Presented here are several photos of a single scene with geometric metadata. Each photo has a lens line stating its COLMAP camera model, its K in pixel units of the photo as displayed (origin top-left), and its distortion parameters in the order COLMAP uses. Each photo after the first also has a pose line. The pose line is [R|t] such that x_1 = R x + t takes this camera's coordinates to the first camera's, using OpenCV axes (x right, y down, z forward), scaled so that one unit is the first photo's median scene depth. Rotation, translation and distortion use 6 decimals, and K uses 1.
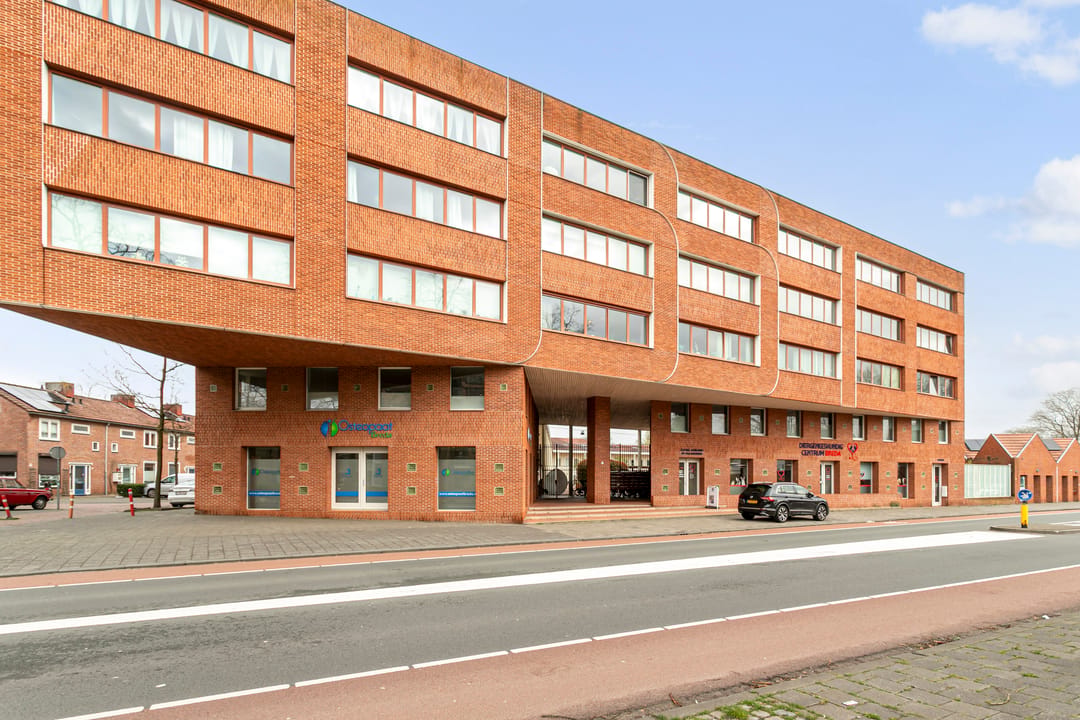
lens RADIAL K [[556.6, 0, 540.3], [0, 556.6, 379.4], [0, 0, 1]] dist [0.001722, 0.000572]
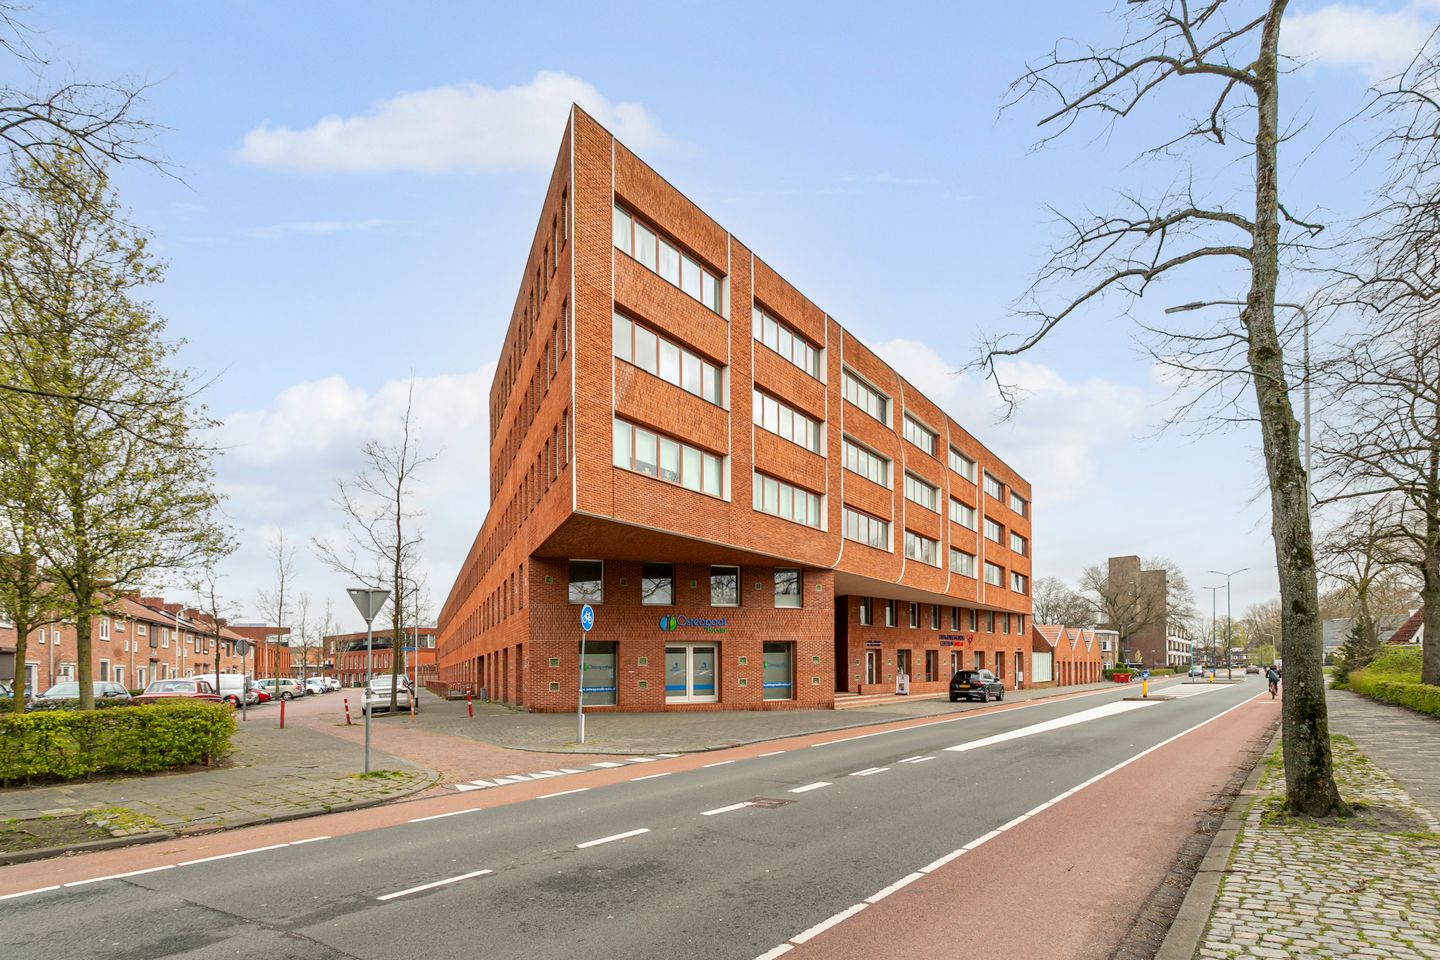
lens RADIAL K [[742.2, 0, 720.4], [0, 742.2, 505.9], [0, 0, 1]] dist [0.001722, 0.000572]
pose [[0.917966, 0.068377, 0.390721, -0.828708], [-0.049581, 0.997084, -0.058007, -0.052494], [-0.393548, 0.033876, 0.918680, -0.298834]]
